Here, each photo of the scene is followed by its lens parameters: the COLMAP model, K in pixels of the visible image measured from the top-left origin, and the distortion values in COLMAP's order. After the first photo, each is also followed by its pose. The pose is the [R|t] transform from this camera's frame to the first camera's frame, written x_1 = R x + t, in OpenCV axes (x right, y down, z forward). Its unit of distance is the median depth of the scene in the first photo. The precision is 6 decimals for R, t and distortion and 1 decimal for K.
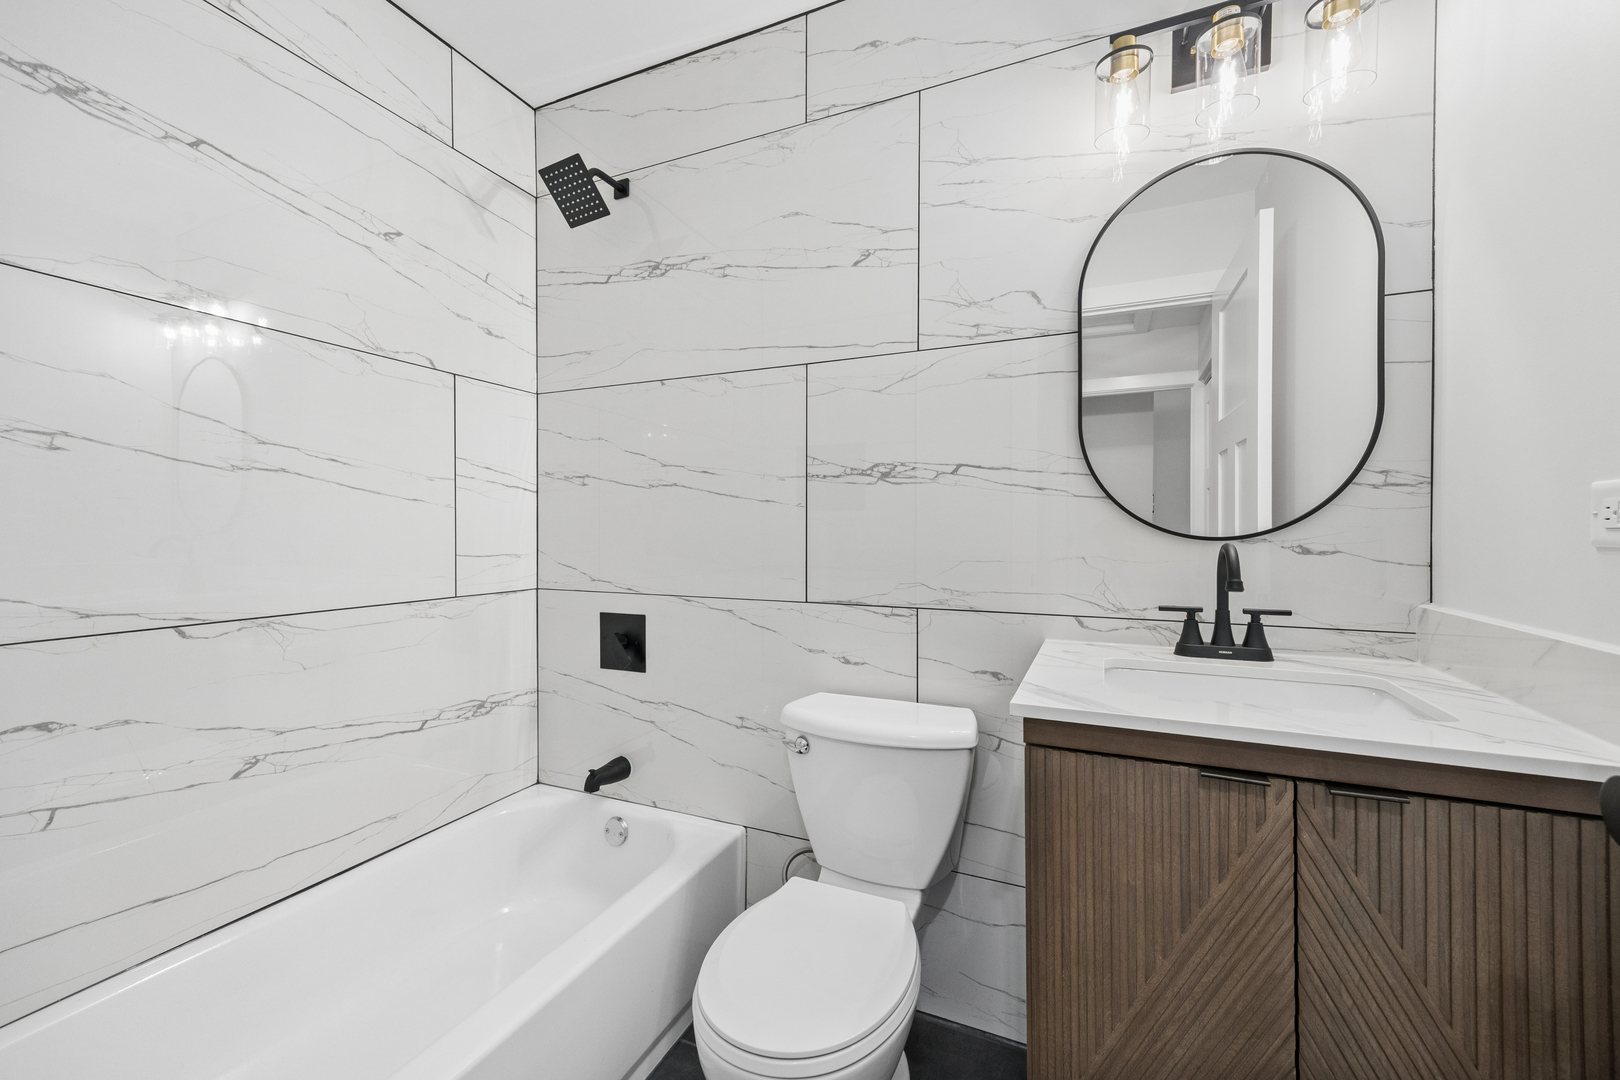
lens RADIAL K [[620.6, 0, 810.4], [0, 620.6, 541.3], [0, 0, 1]] dist [0.001738, -0.000828]
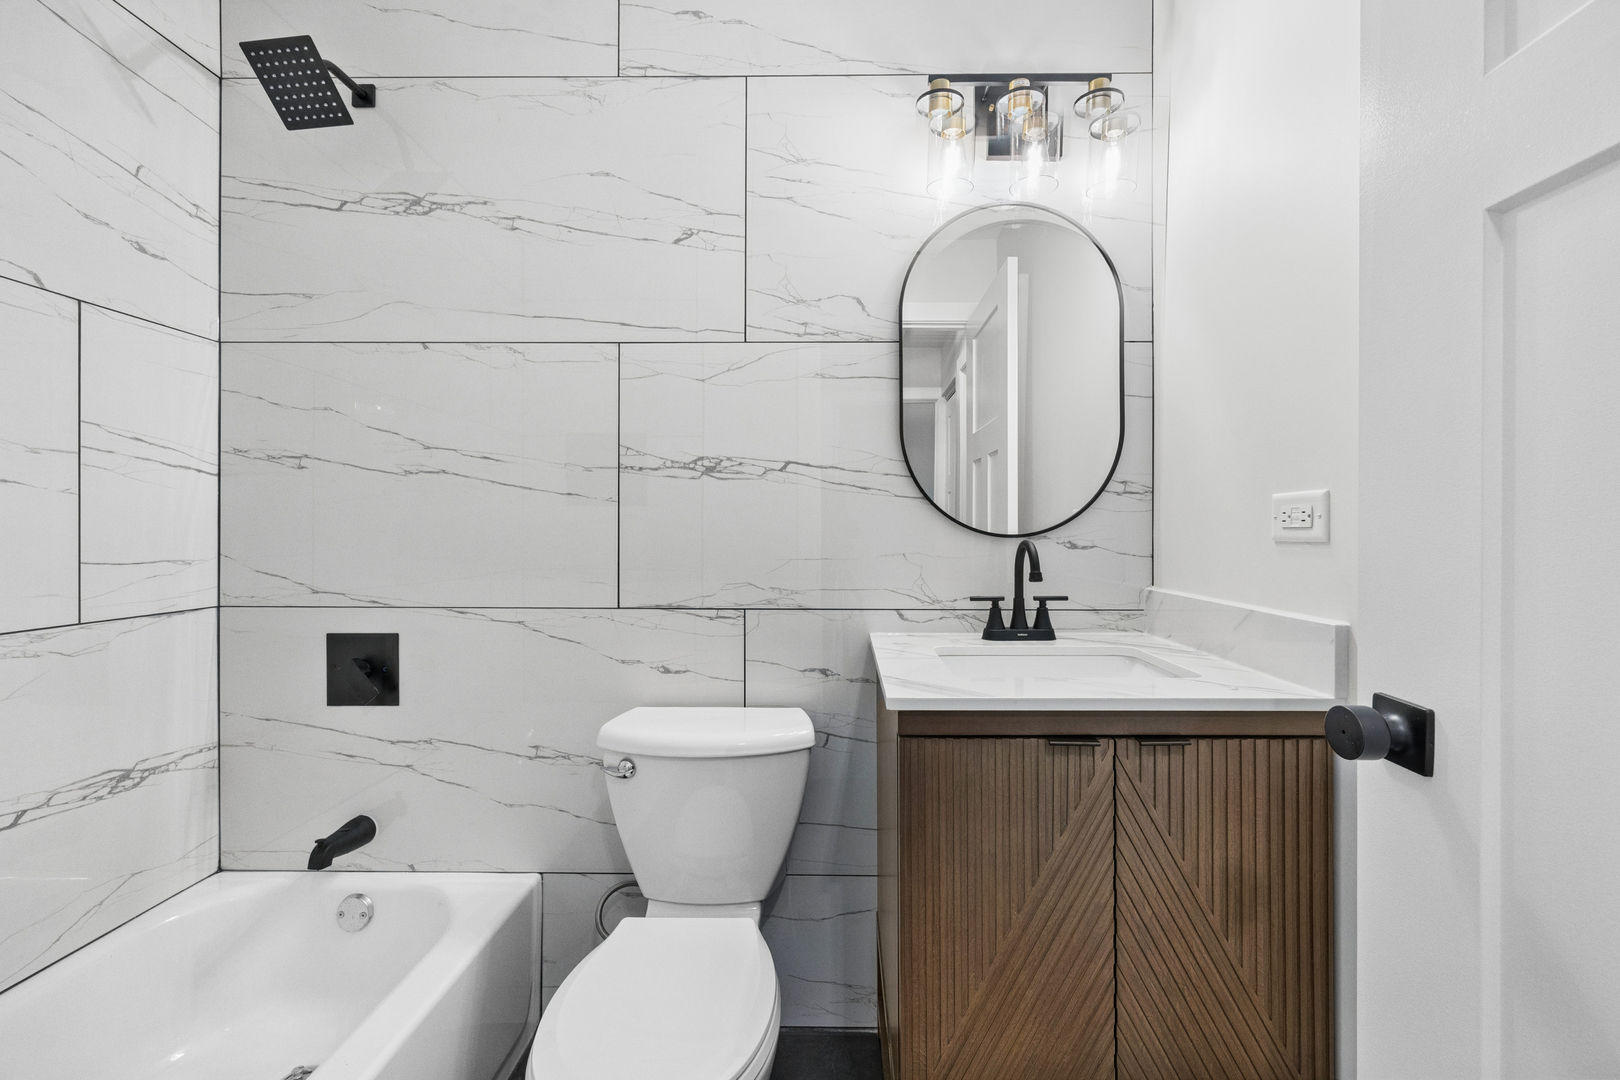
lens RADIAL K [[636.7, 0, 811.0], [0, 636.7, 535.3], [0, 0, 1]] dist [-0.007759, 0.000397]
pose [[0.921209, -0.002455, 0.389061, -0.120395], [0.004875, 0.999974, -0.005233, -0.000934], [-0.389038, 0.006717, 0.921197, 0.051596]]
